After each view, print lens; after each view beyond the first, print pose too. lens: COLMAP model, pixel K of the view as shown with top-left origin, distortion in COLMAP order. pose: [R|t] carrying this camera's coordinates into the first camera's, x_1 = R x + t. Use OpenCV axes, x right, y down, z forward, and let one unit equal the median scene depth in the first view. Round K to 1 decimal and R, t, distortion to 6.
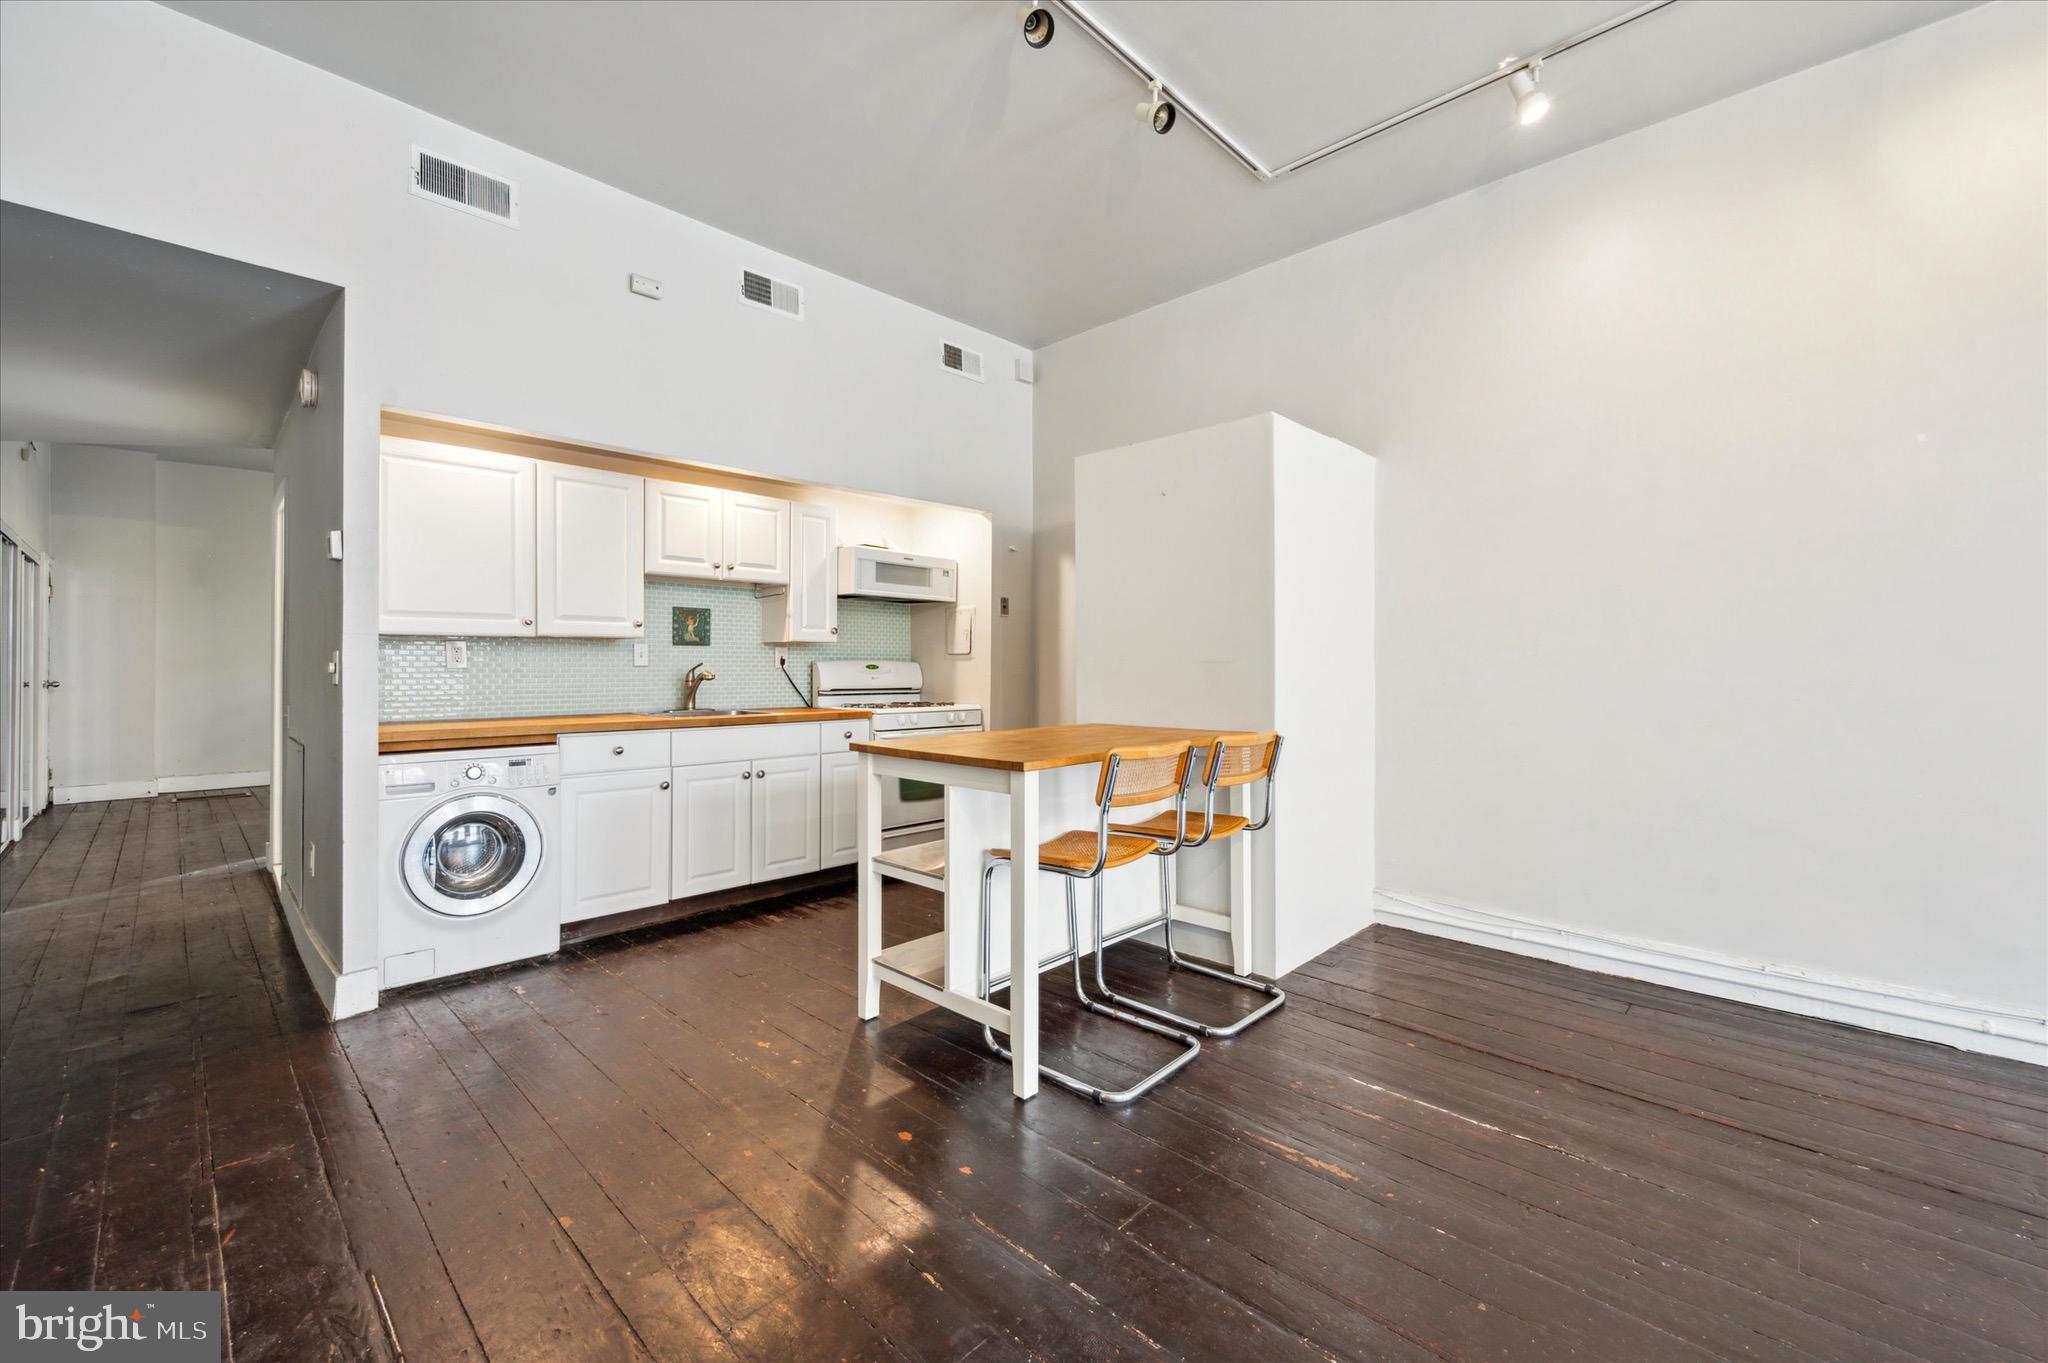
lens RADIAL K [[817.9, 0, 1020.2], [0, 817.9, 666.6], [0, 0, 1]] dist [-0.002116, 0.000615]
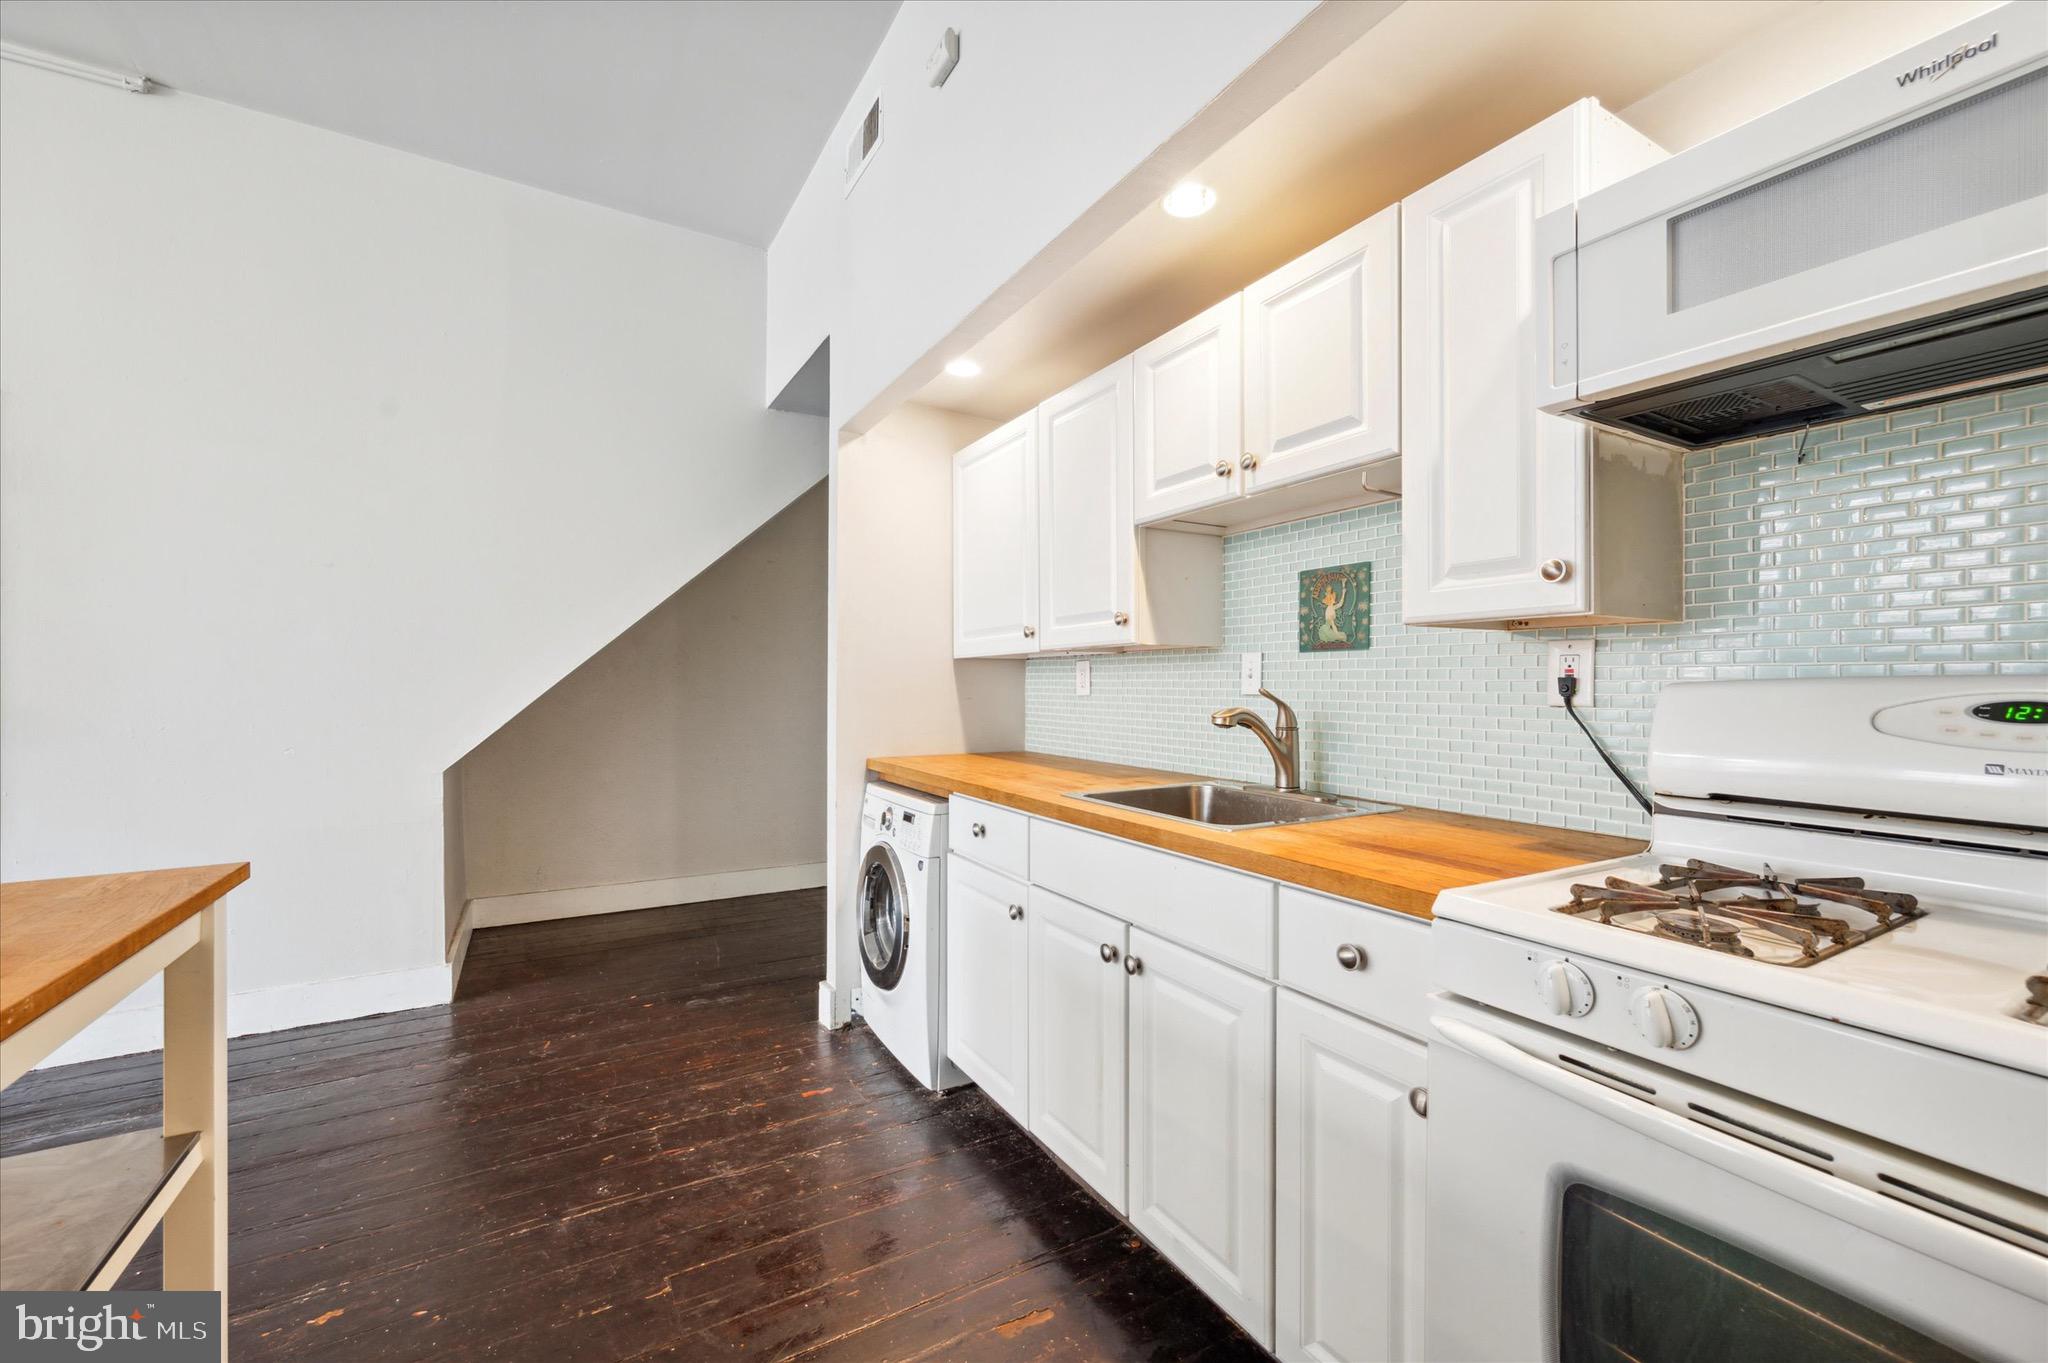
lens RADIAL K [[817.9, 0, 1026.8], [0, 817.9, 693.8], [0, 0, 1]] dist [-0.002116, 0.000615]
pose [[-0.268368, 0.013274, -0.963225, 0.081956], [0.001465, 0.999910, 0.013372, -0.008506], [0.963315, 0.002178, -0.268363, 0.995089]]
